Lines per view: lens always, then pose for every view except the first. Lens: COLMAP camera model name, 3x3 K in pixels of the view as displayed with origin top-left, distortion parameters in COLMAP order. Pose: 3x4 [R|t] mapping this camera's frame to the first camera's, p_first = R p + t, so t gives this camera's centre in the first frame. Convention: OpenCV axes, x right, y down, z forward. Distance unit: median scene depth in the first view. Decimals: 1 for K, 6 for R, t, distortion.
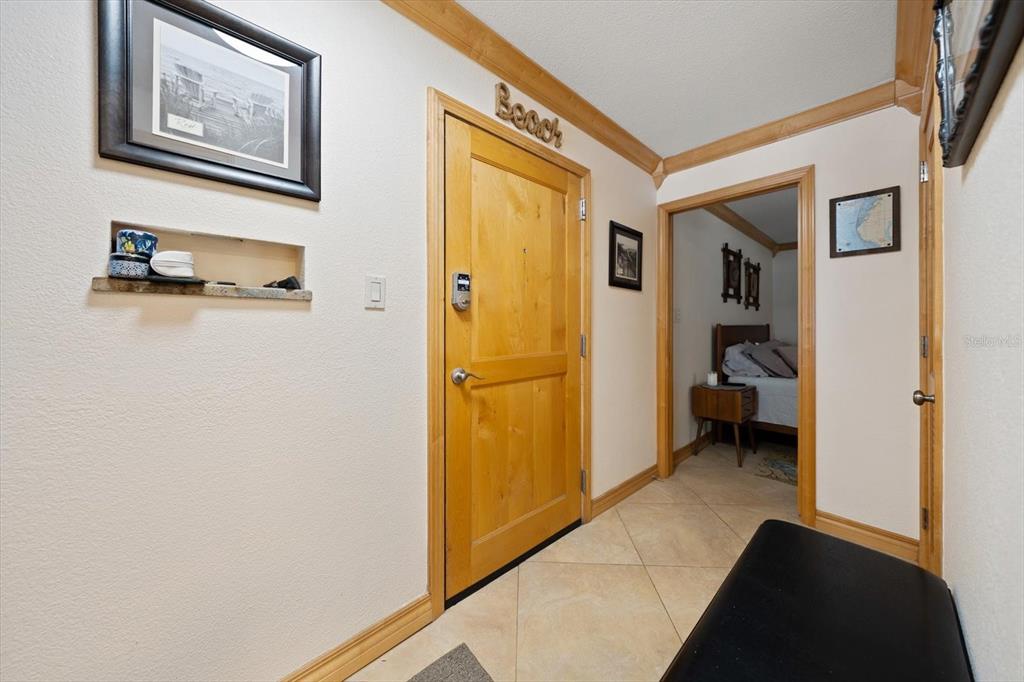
lens RADIAL K [[355.9, 0, 515.4], [0, 355.9, 327.6], [0, 0, 1]] dist [0.000121, -0.000155]
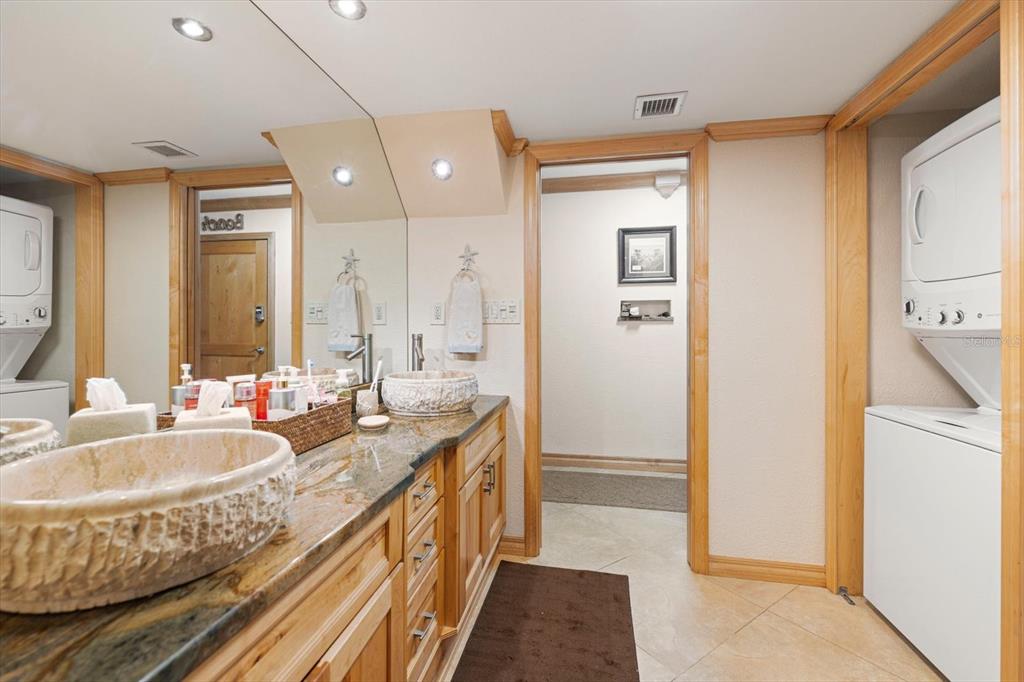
lens RADIAL K [[438.5, 0, 511.0], [0, 438.5, 334.6], [0, 0, 1]] dist [0.003484, 0.000042]
pose [[0.595709, 0.000621, -0.803200, 1.630629], [0.003503, 0.999988, 0.003372, 0.018651], [0.803193, -0.004822, 0.595699, -2.348432]]
